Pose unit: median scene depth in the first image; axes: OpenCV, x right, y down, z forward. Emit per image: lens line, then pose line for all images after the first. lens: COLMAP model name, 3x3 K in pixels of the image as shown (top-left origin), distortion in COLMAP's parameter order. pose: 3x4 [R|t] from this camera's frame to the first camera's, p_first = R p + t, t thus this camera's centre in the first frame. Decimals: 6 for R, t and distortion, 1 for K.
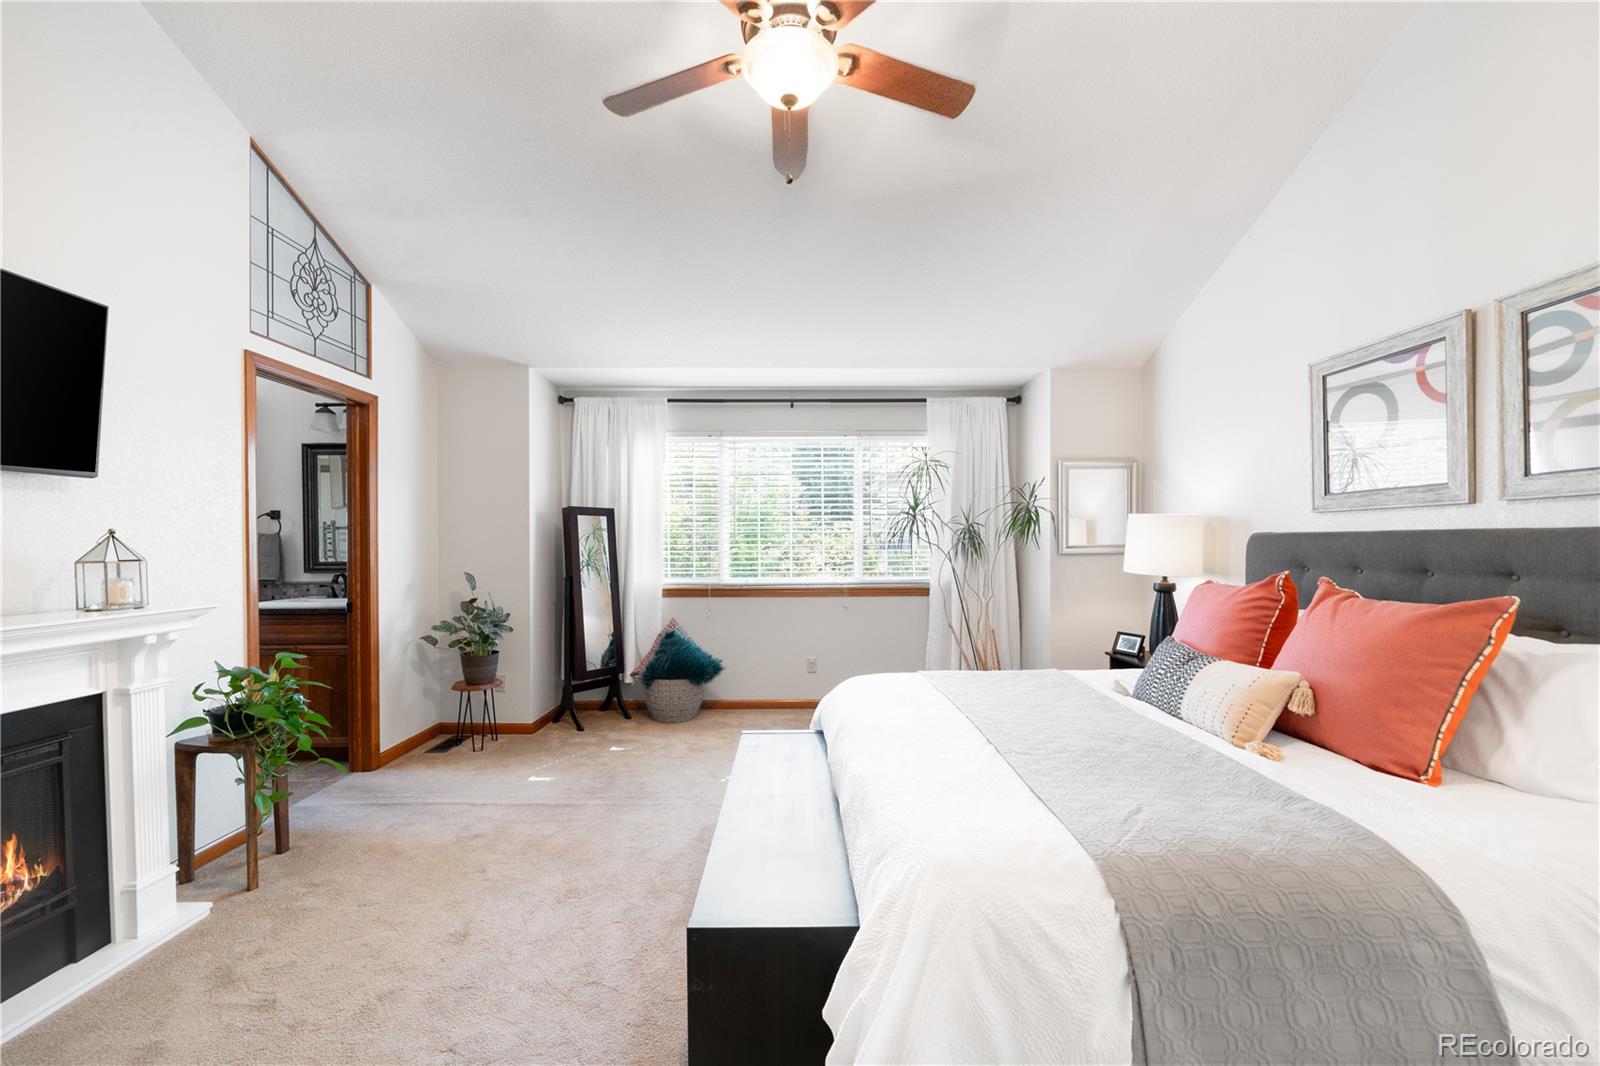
lens RADIAL K [[625.1, 0, 804.5], [0, 625.1, 547.3], [0, 0, 1]] dist [-0.007361, -0.000274]
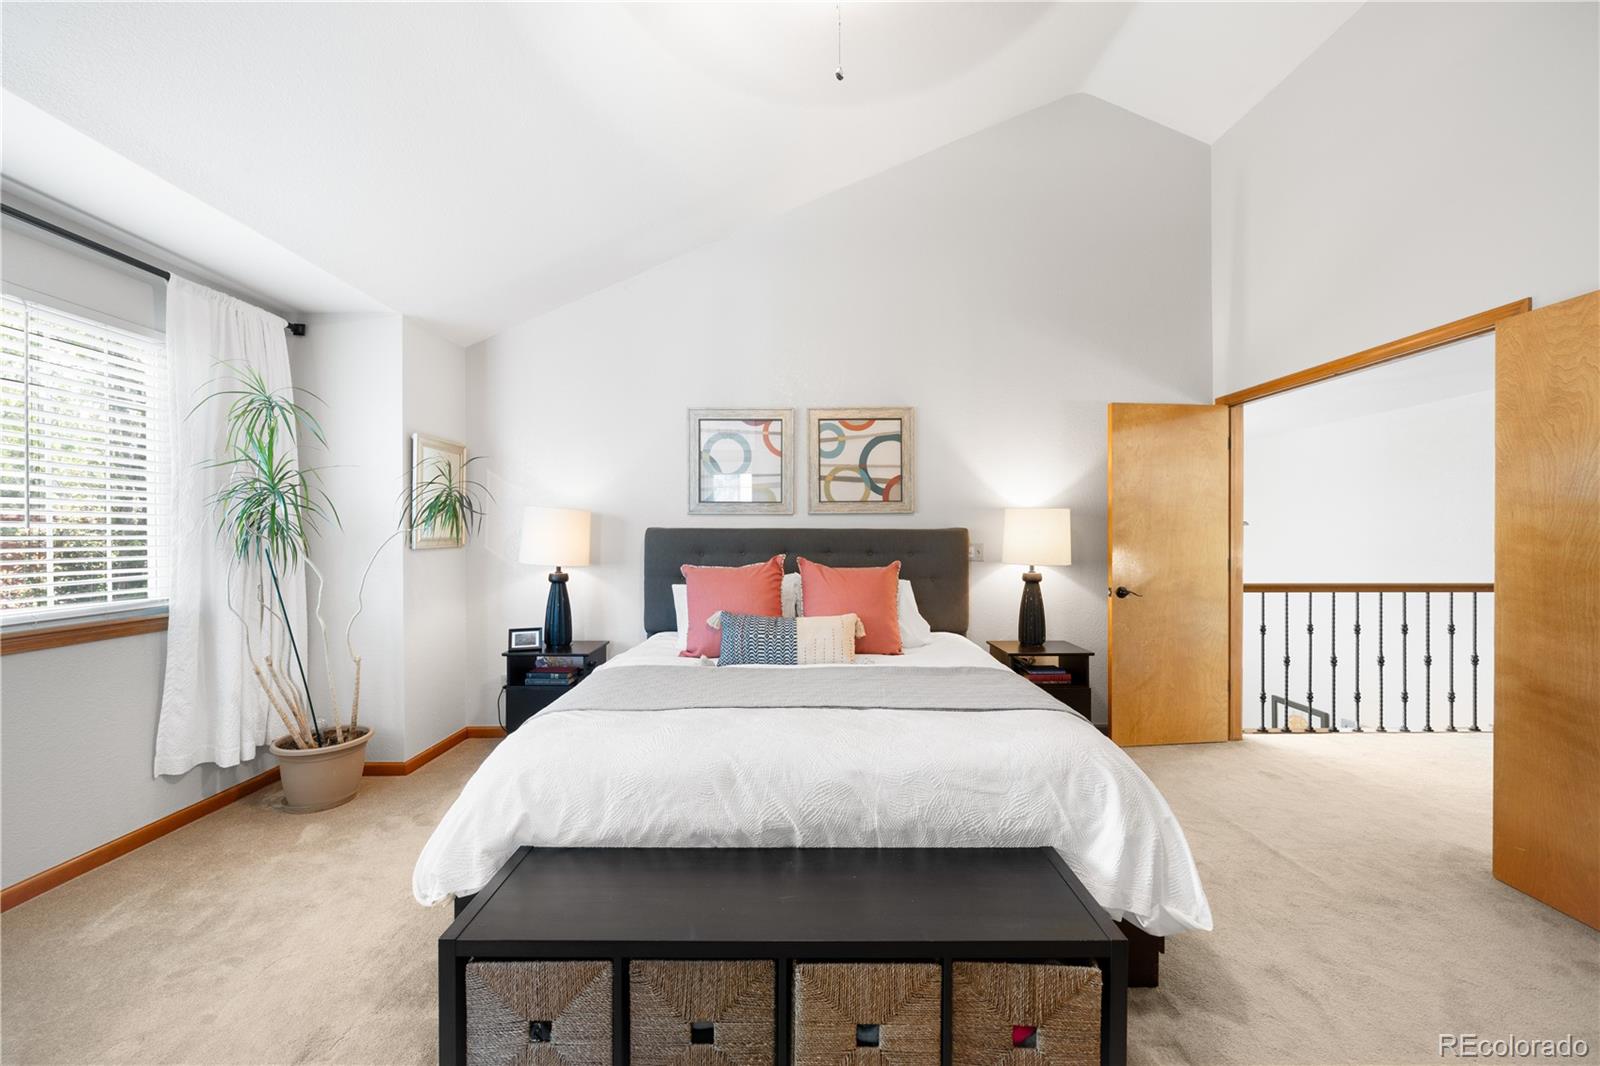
lens RADIAL K [[625.1, 0, 790.5], [0, 625.1, 530.3], [0, 0, 1]] dist [-0.007361, -0.000274]
pose [[0.013429, 0.005446, 0.999895, -0.488773], [0.002891, 0.999981, -0.005485, -0.009080], [-0.999906, 0.002964, 0.013413, 0.626676]]
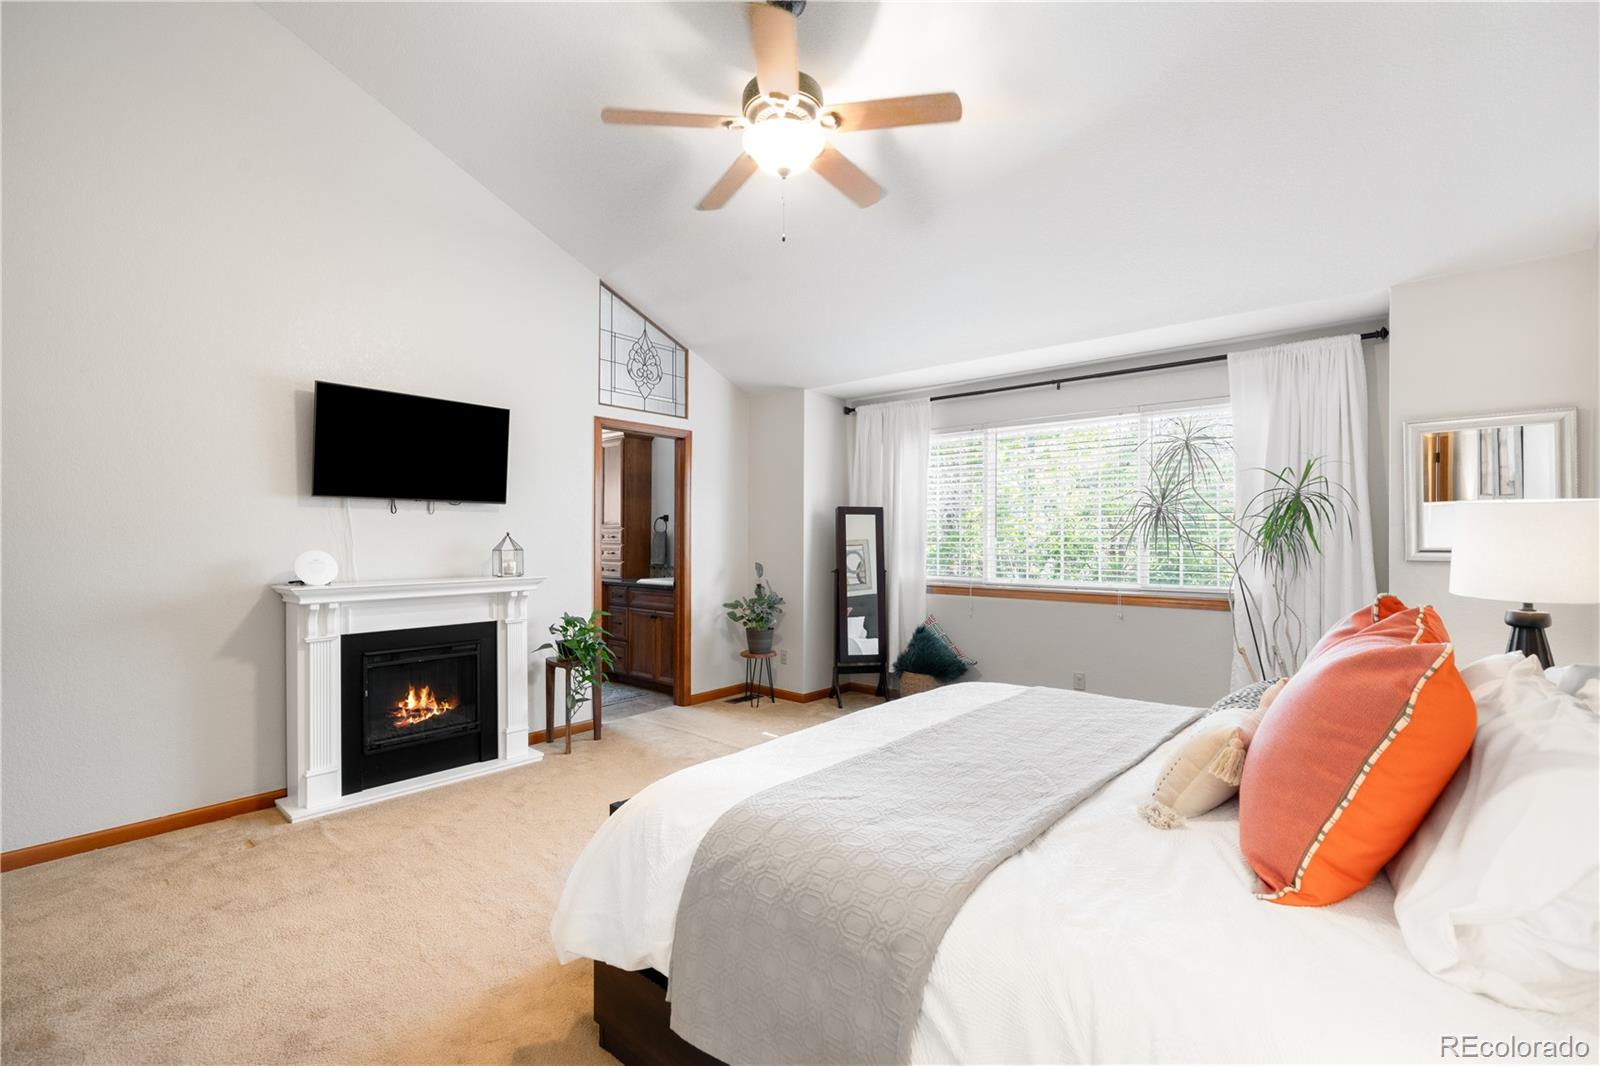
lens RADIAL K [[695.8, 0, 798.5], [0, 695.8, 530.0], [0, 0, 1]] dist [0.001481, -0.000568]
pose [[0.752455, -0.001862, -0.658641, 0.513713], [-0.008211, 0.999892, -0.012208, -0.010354], [0.658592, 0.014594, 0.752358, 0.014681]]
